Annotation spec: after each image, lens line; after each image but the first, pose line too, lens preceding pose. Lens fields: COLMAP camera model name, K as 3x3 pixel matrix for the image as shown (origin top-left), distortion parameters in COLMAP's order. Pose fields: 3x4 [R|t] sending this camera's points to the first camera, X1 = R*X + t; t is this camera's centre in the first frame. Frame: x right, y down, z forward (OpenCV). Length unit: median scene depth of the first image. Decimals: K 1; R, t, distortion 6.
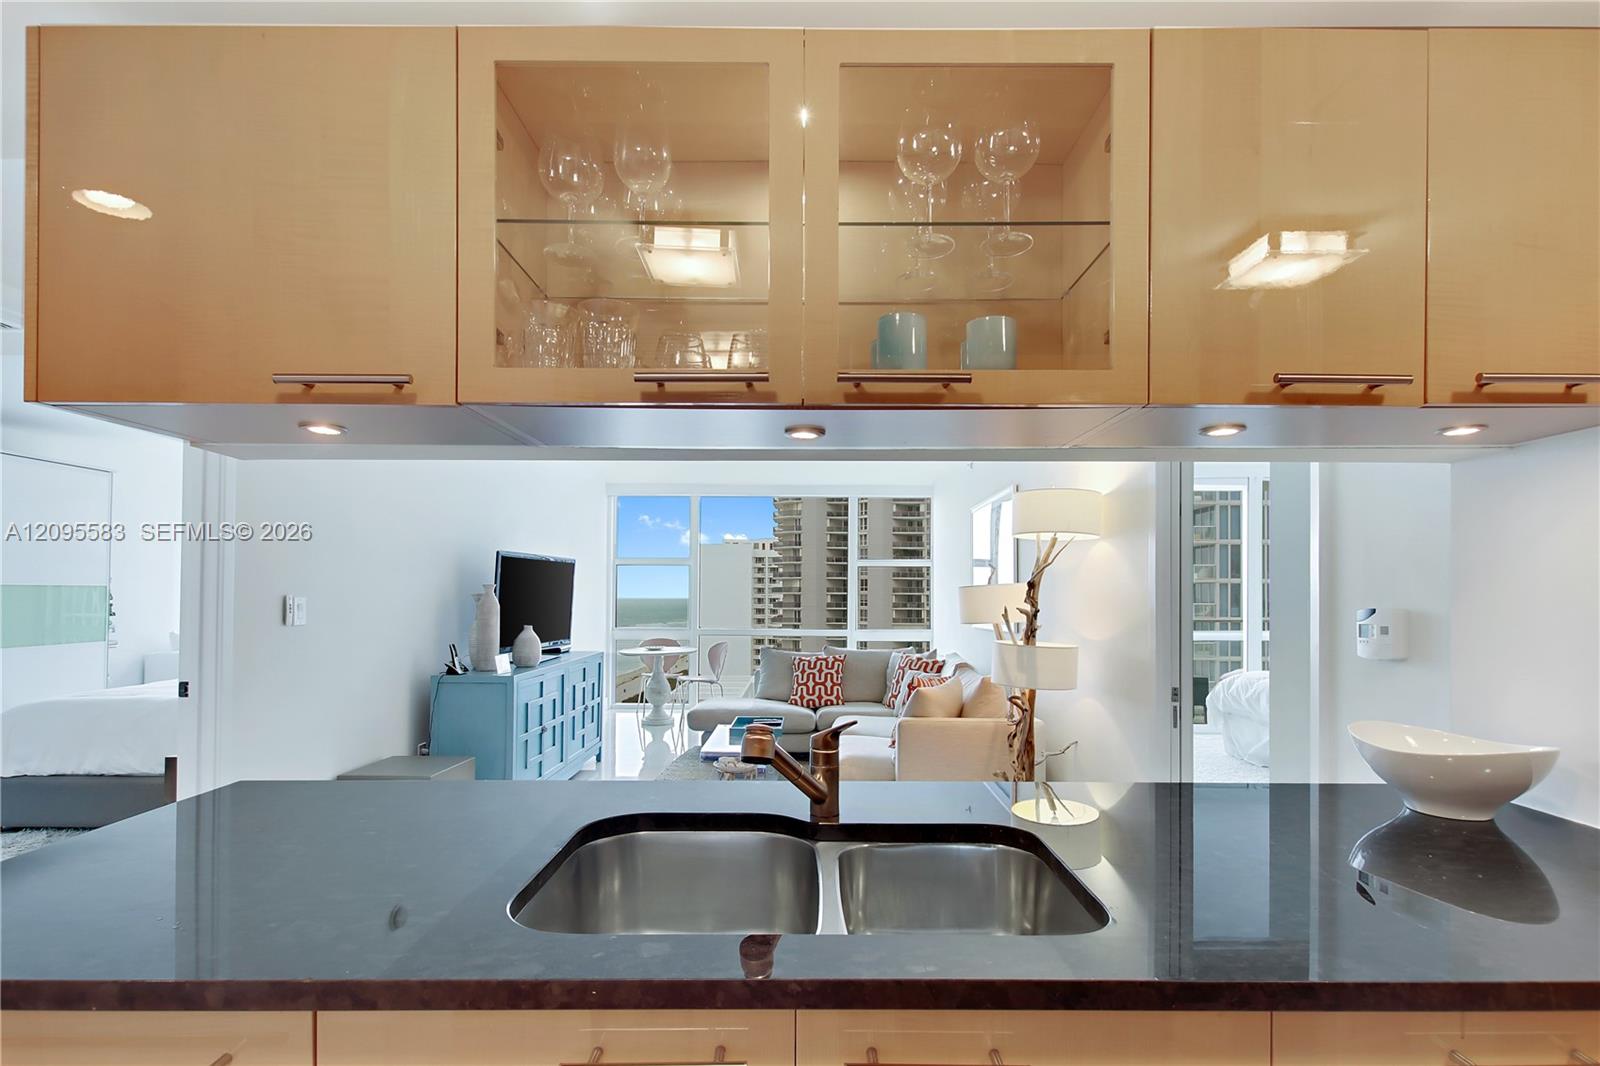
lens RADIAL K [[746.3, 0, 785.3], [0, 746.3, 589.3], [0, 0, 1]] dist [0.010232, -0.004352]
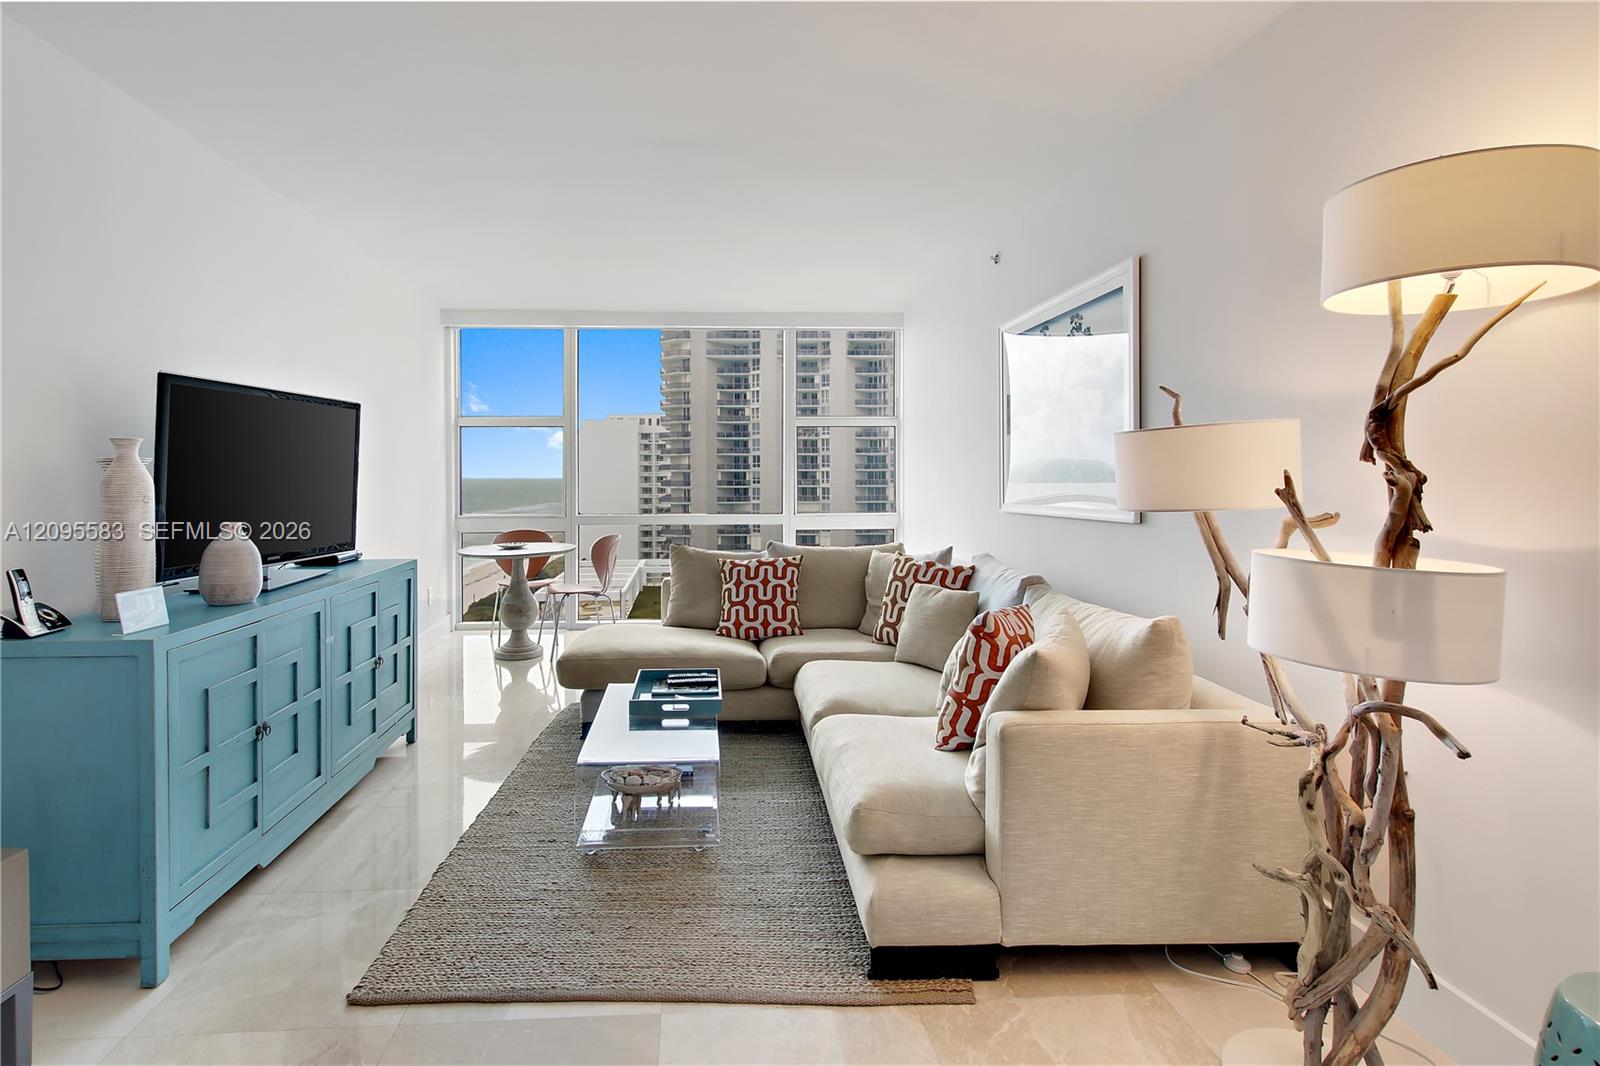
lens RADIAL K [[799.3, 0, 713.2], [0, 799.3, 485.8], [0, 0, 1]] dist [0.002959, -0.001950]
pose [[0.998680, -0.011982, 0.049947, -0.030727], [0.010808, 0.999661, 0.023705, 0.010518], [-0.050214, -0.023134, 0.998471, 0.324276]]
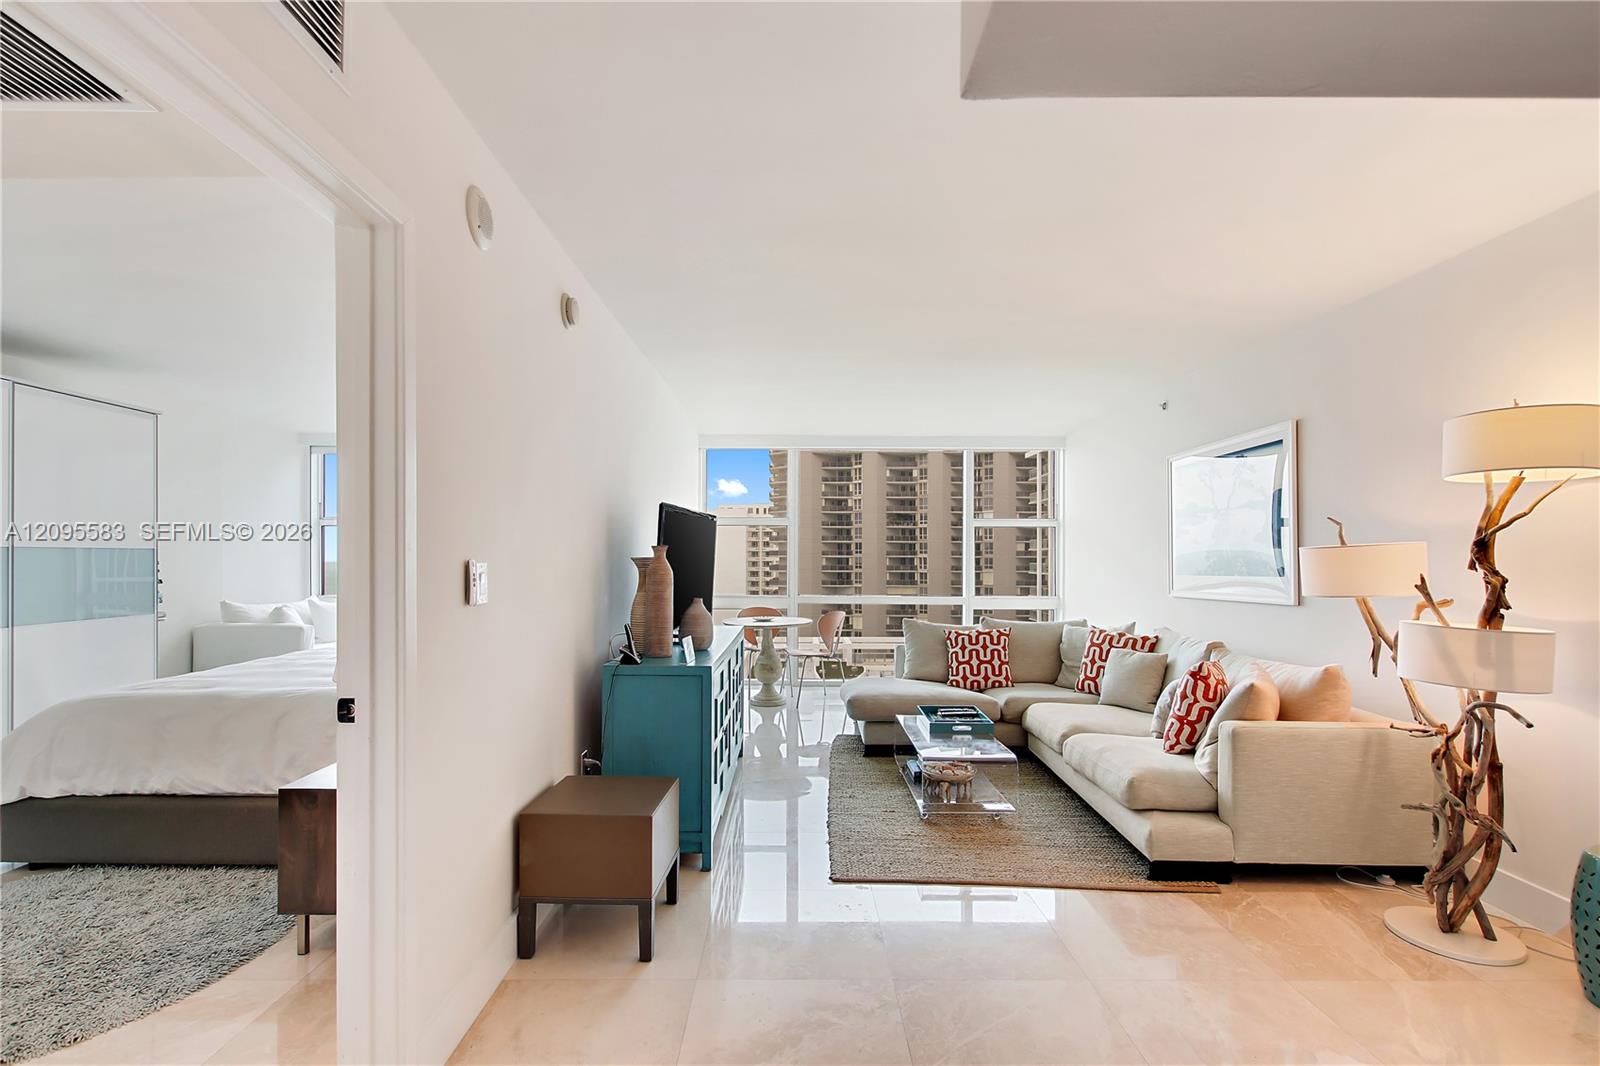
lens RADIAL K [[746.3, 0, 770.7], [0, 746.3, 559.3], [0, 0, 1]] dist [0.010232, -0.004352]
pose [[0.999985, -0.000956, -0.005319, -0.191409], [0.001003, 0.999959, 0.008953, 0.002497], [0.005310, -0.008958, 0.999946, 0.156327]]
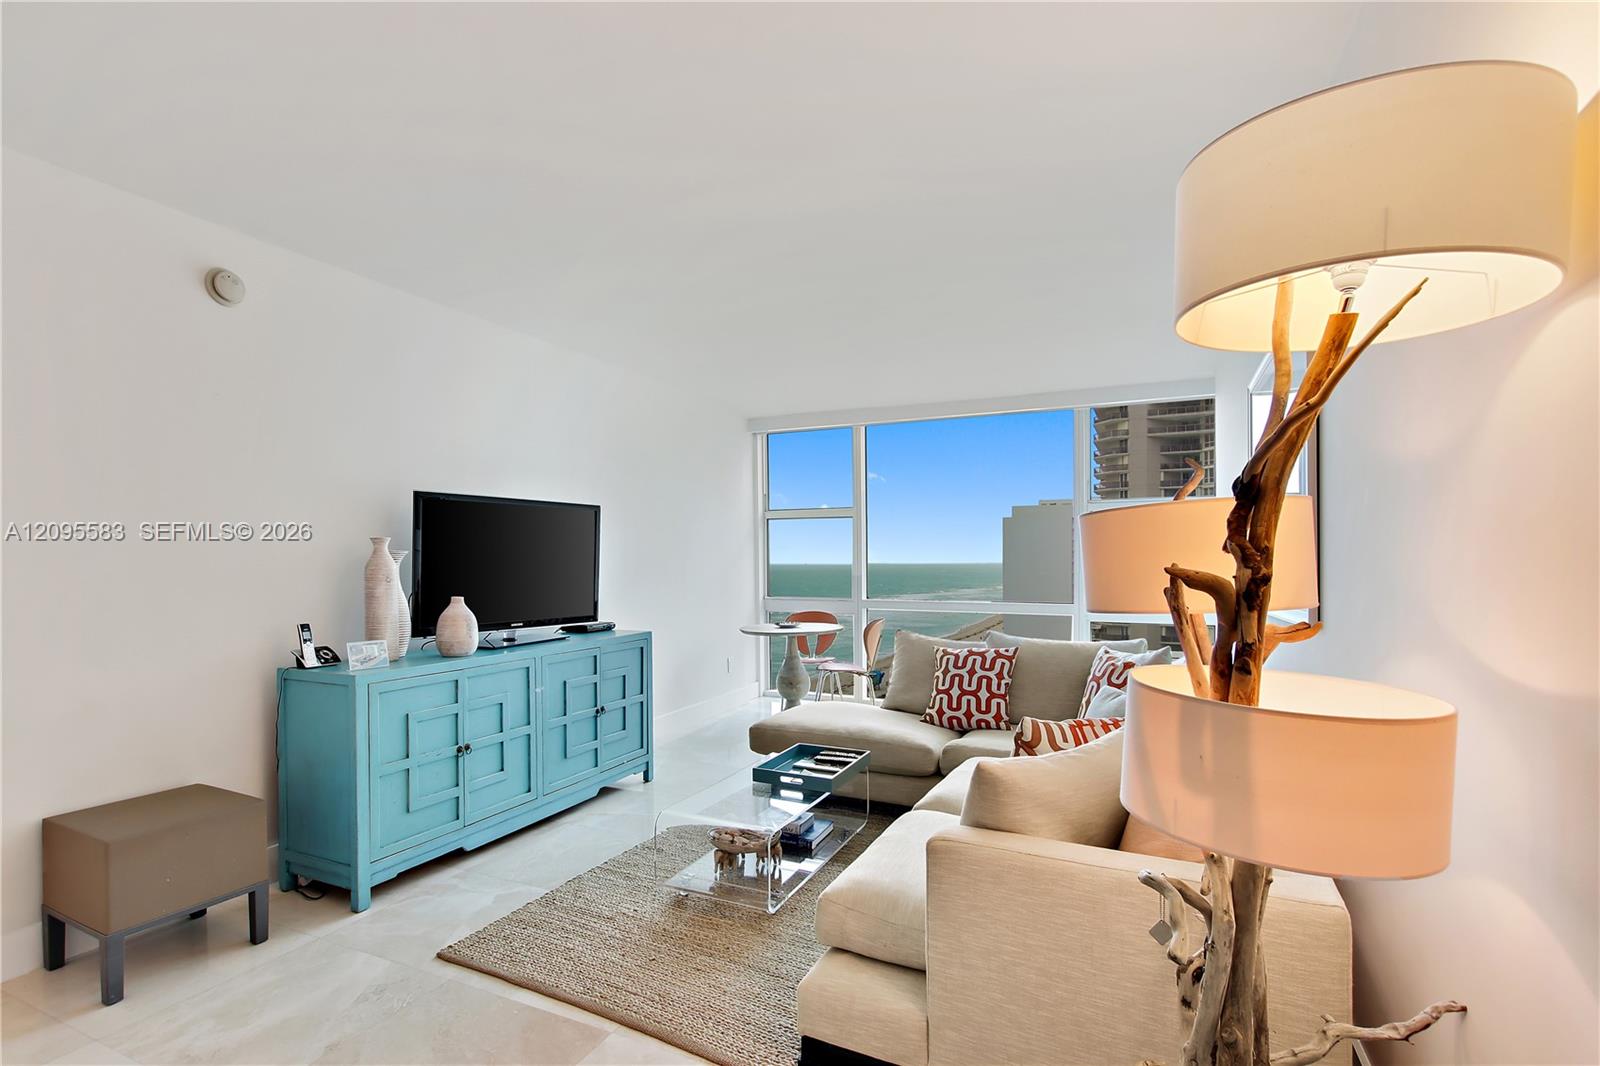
lens RADIAL K [[746.3, 0, 754.6], [0, 746.3, 572.0], [0, 0, 1]] dist [0.010232, -0.004352]
pose [[0.900192, -0.002410, -0.435486, 0.156935], [0.012154, 0.999734, 0.019591, 0.010614], [0.435323, -0.022928, 0.899982, 0.359878]]
